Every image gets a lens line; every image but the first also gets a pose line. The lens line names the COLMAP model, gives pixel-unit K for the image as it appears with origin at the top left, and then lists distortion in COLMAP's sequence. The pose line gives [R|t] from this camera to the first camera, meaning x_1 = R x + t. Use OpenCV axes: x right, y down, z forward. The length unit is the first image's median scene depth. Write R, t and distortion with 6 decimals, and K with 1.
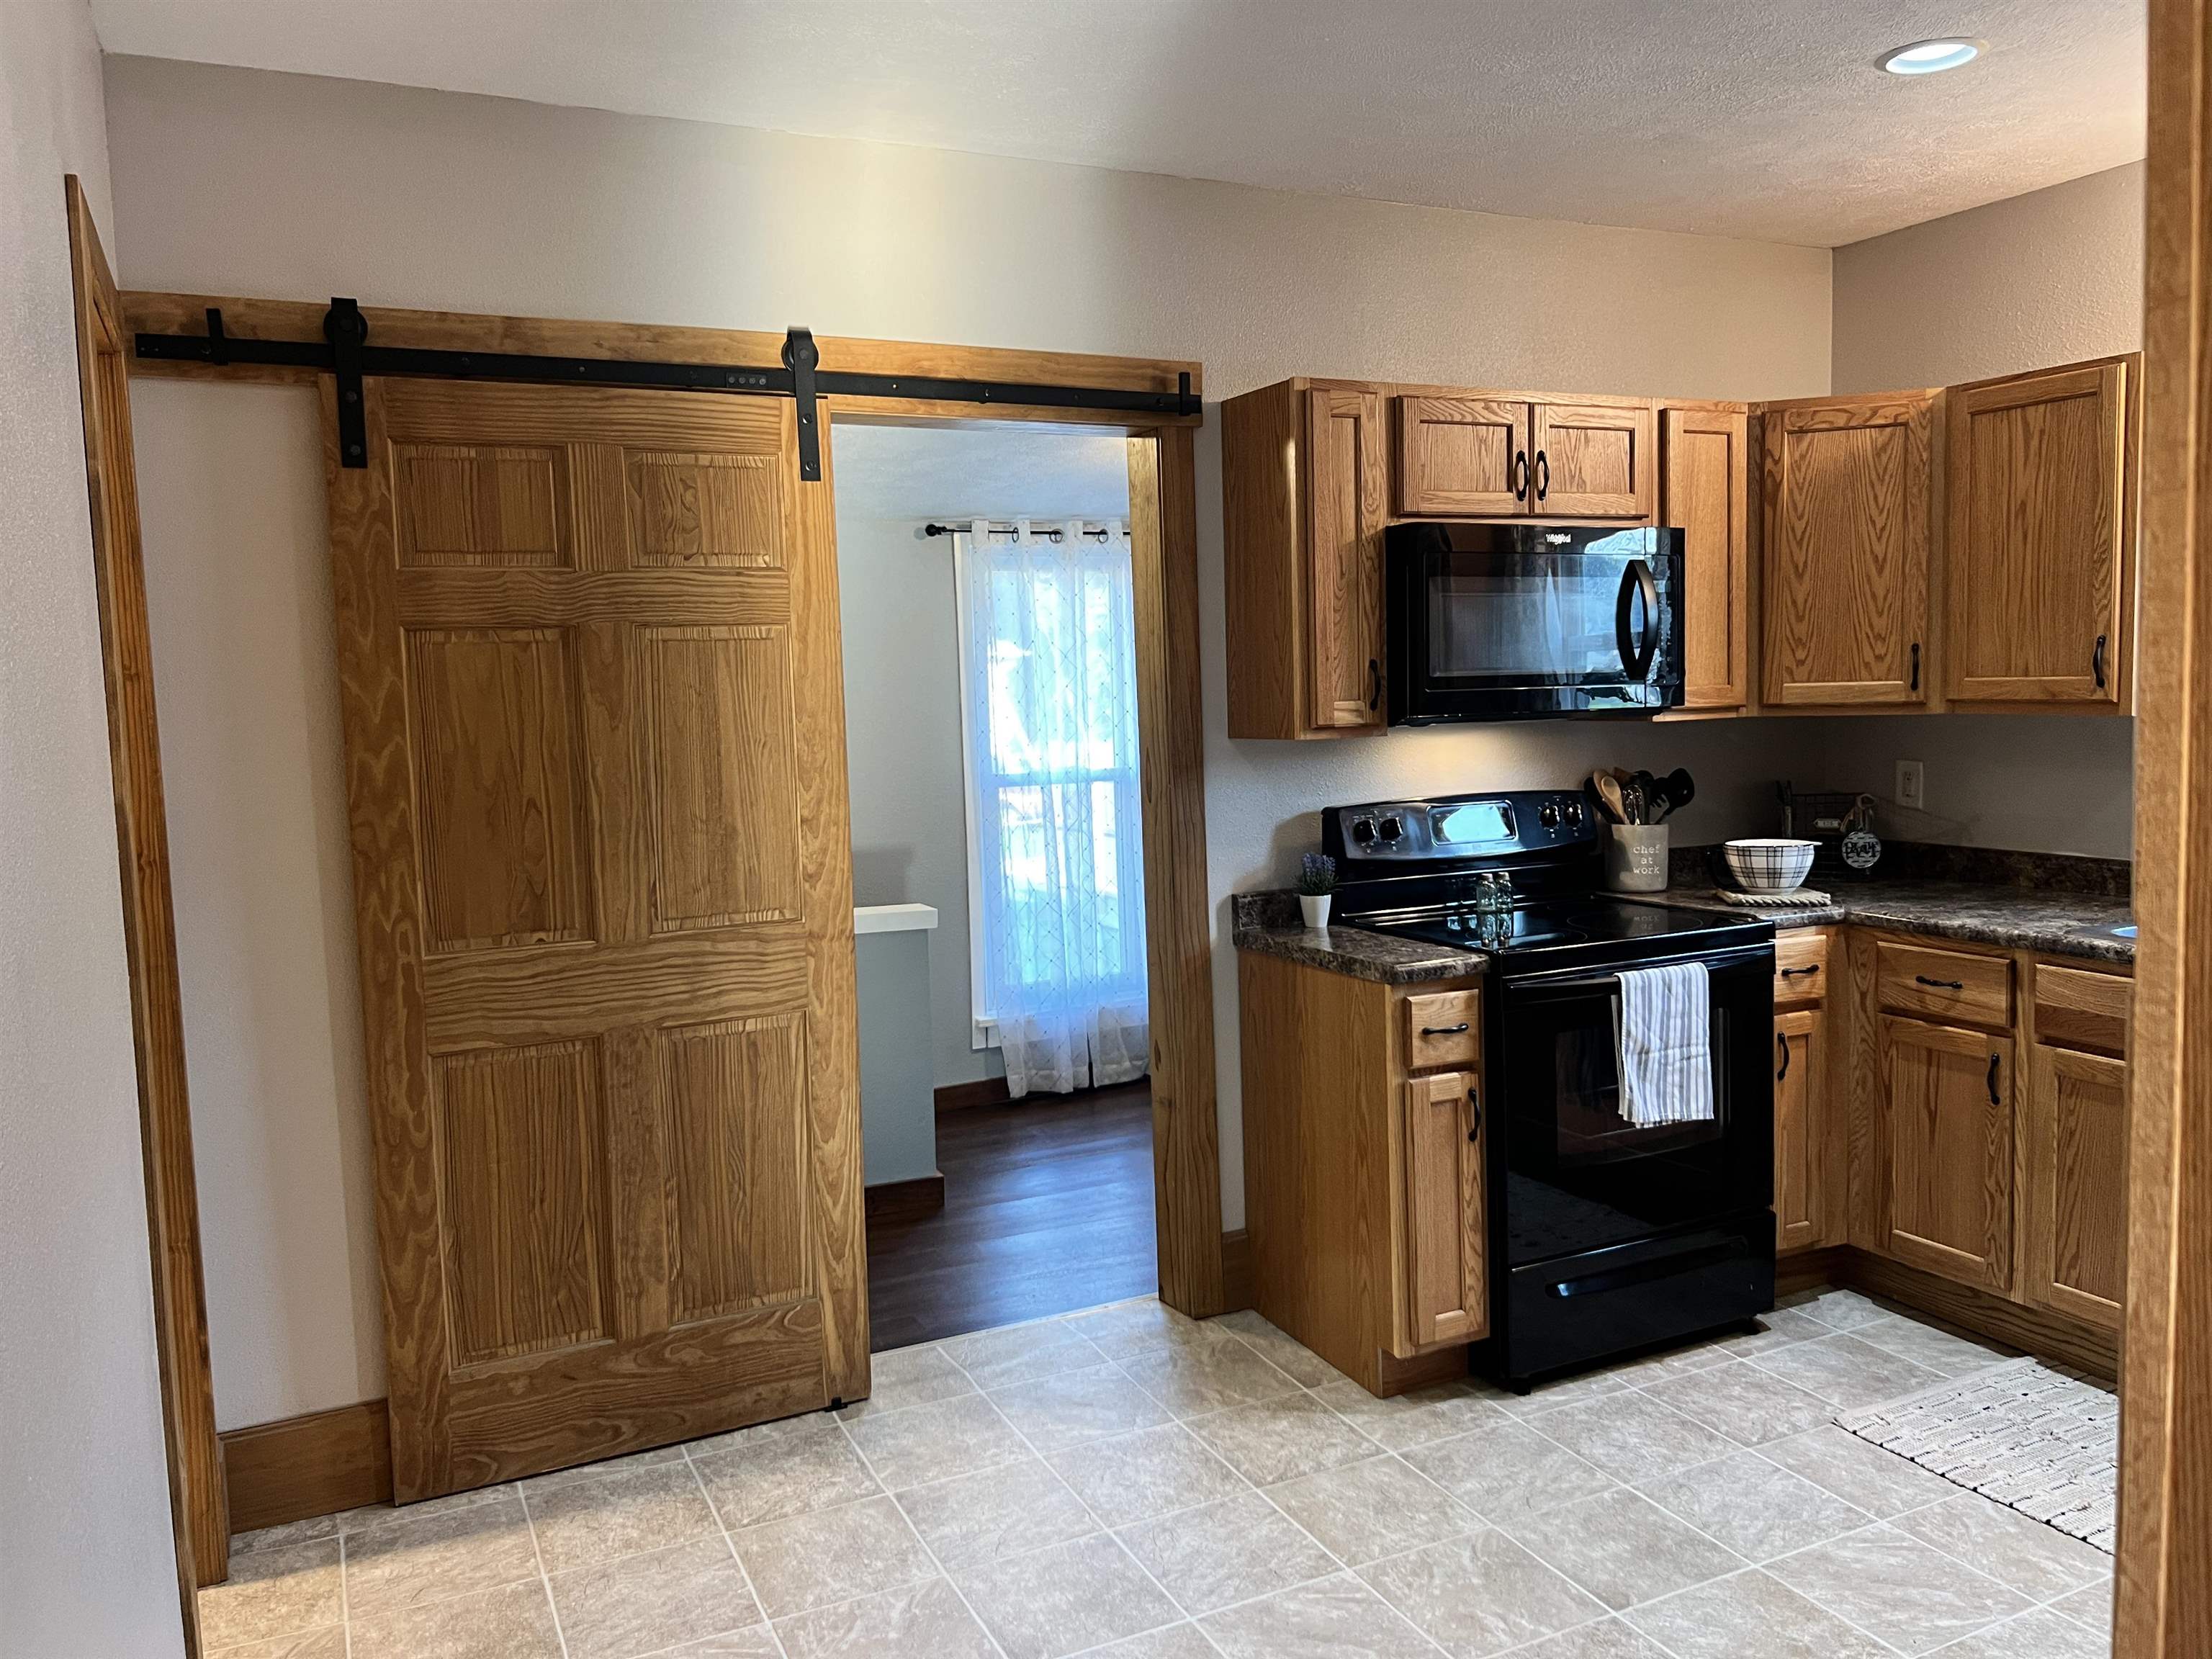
lens RADIAL K [[1668.9, 0, 1103.6], [0, 1668.9, 824.2], [0, 0, 1]] dist [0.049356, -0.066809]
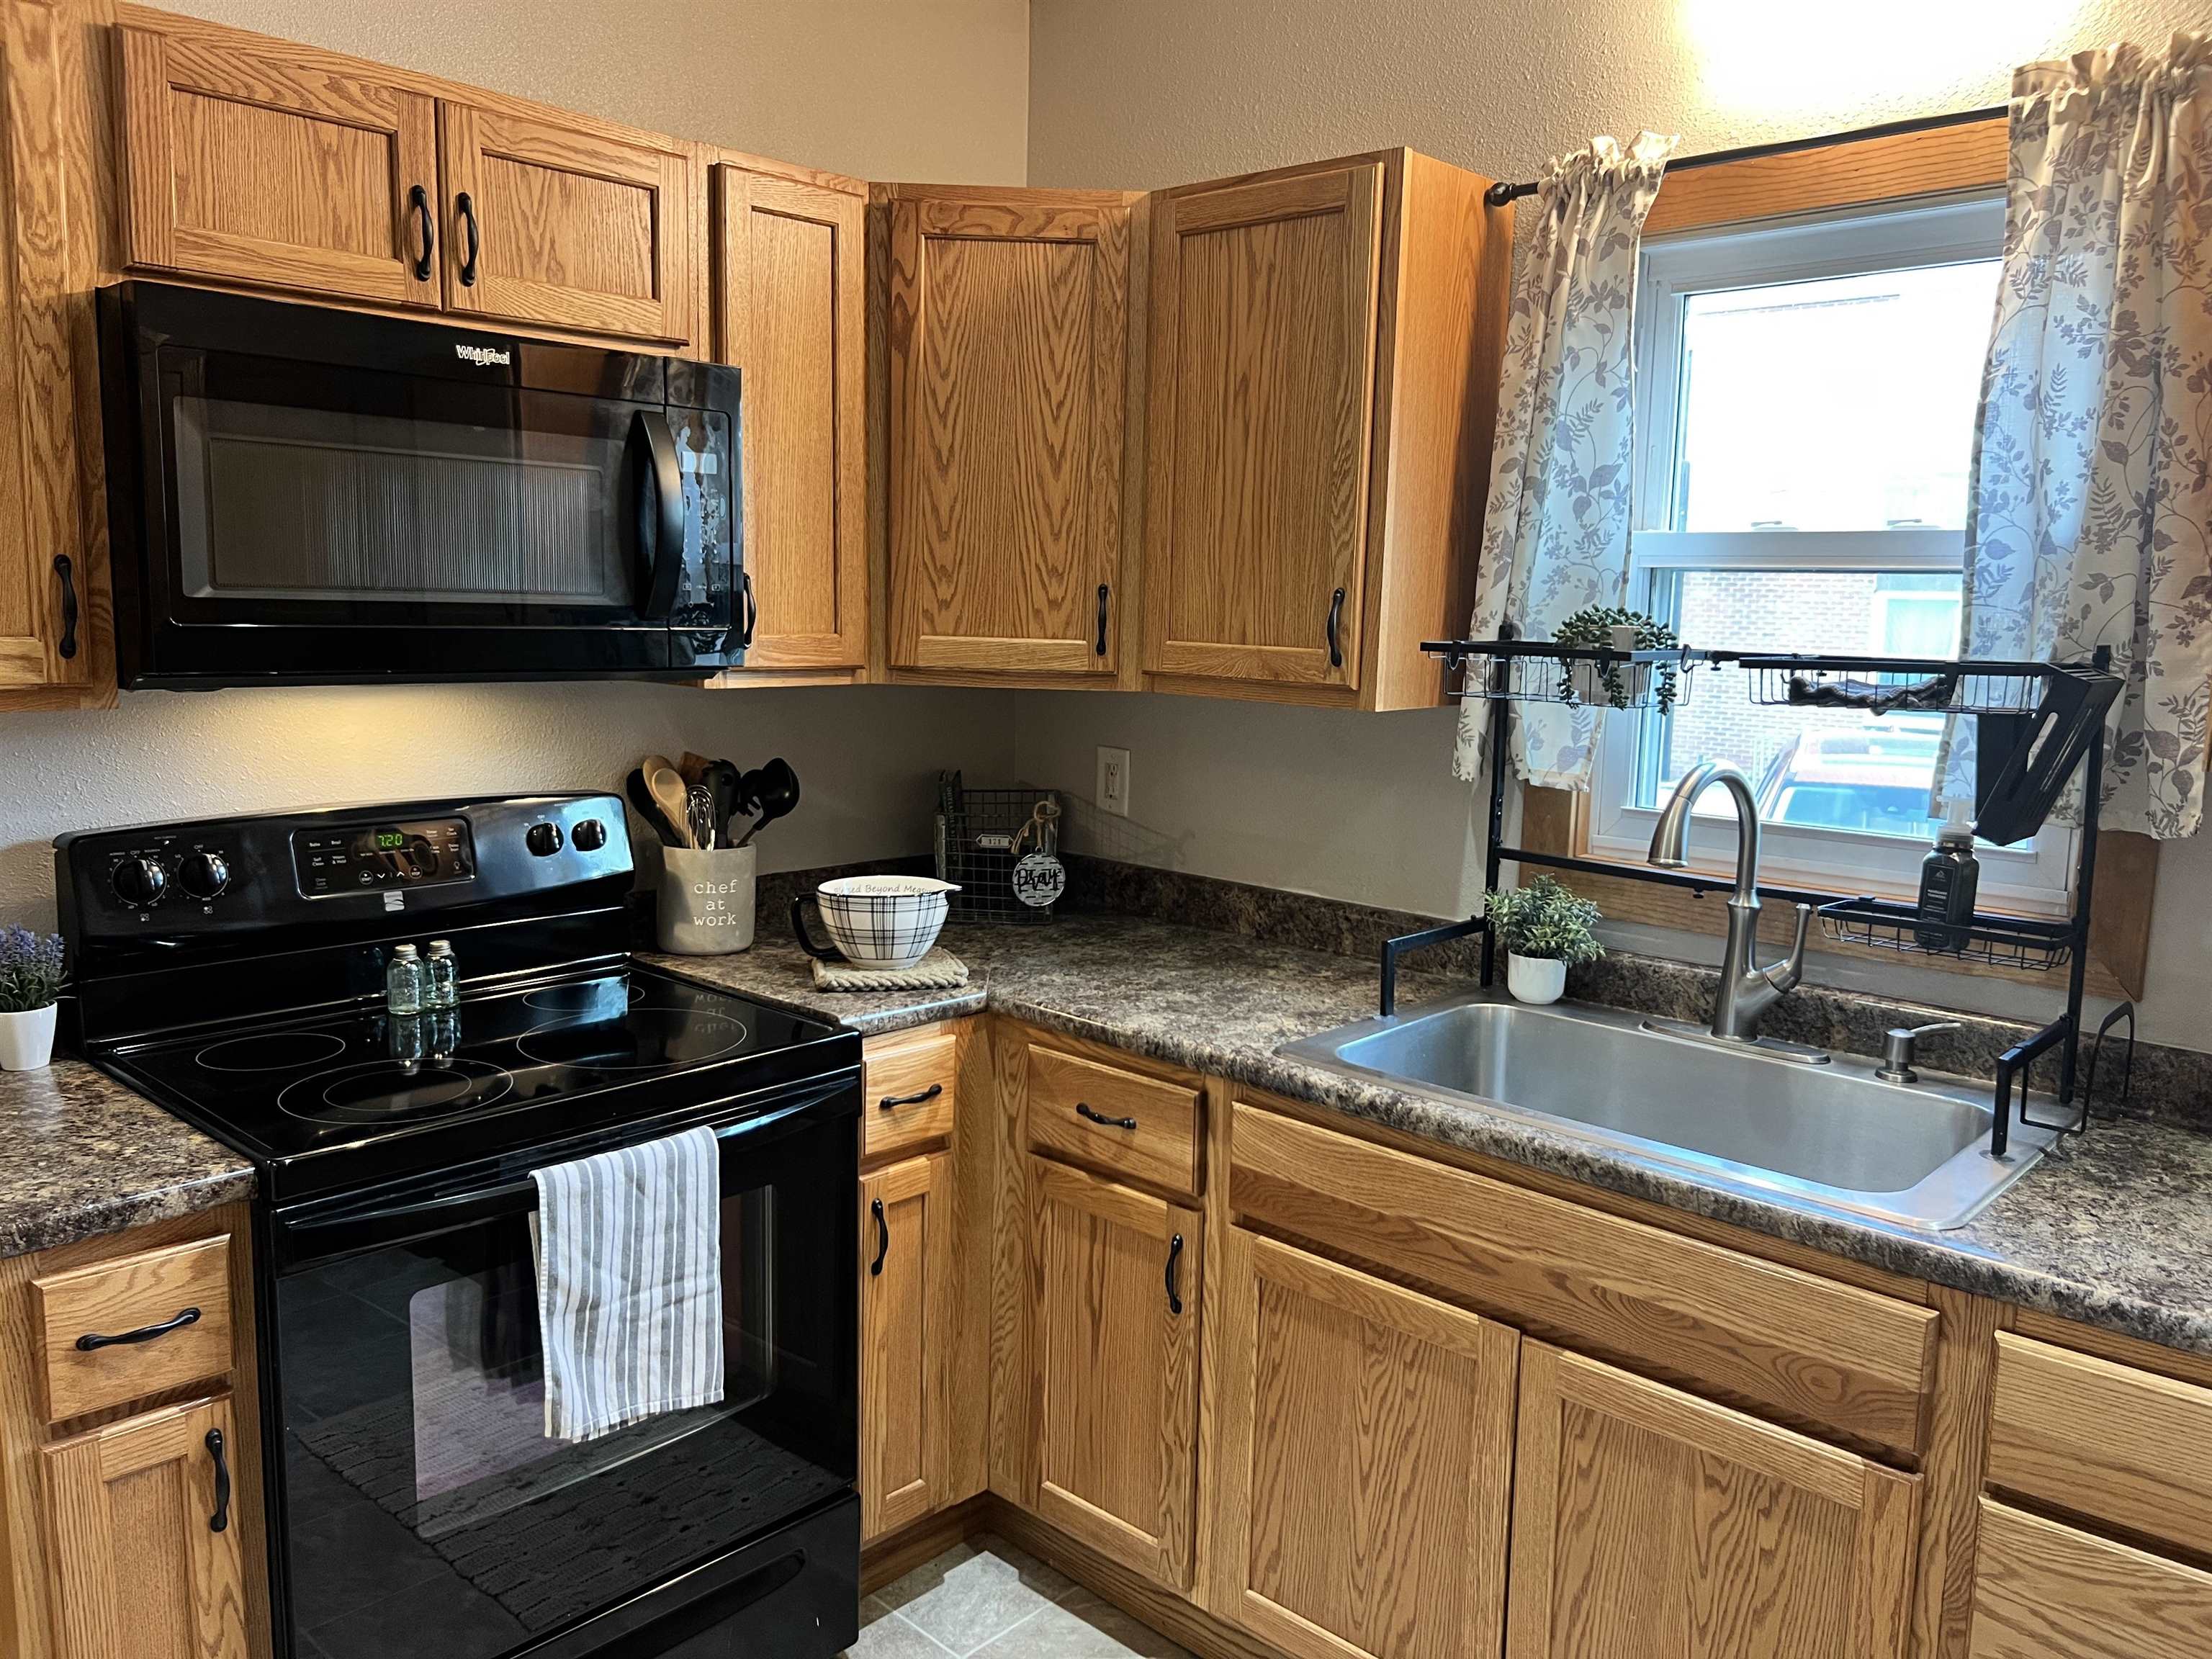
lens RADIAL K [[1668.9, 0, 1106.3], [0, 1668.9, 823.0], [0, 0, 1]] dist [0.049356, -0.066809]
pose [[0.931426, 0.000340, 0.363931, 0.266191], [-0.019912, 0.998549, 0.050029, -0.050258], [-0.363386, -0.053845, 0.930081, 0.415452]]
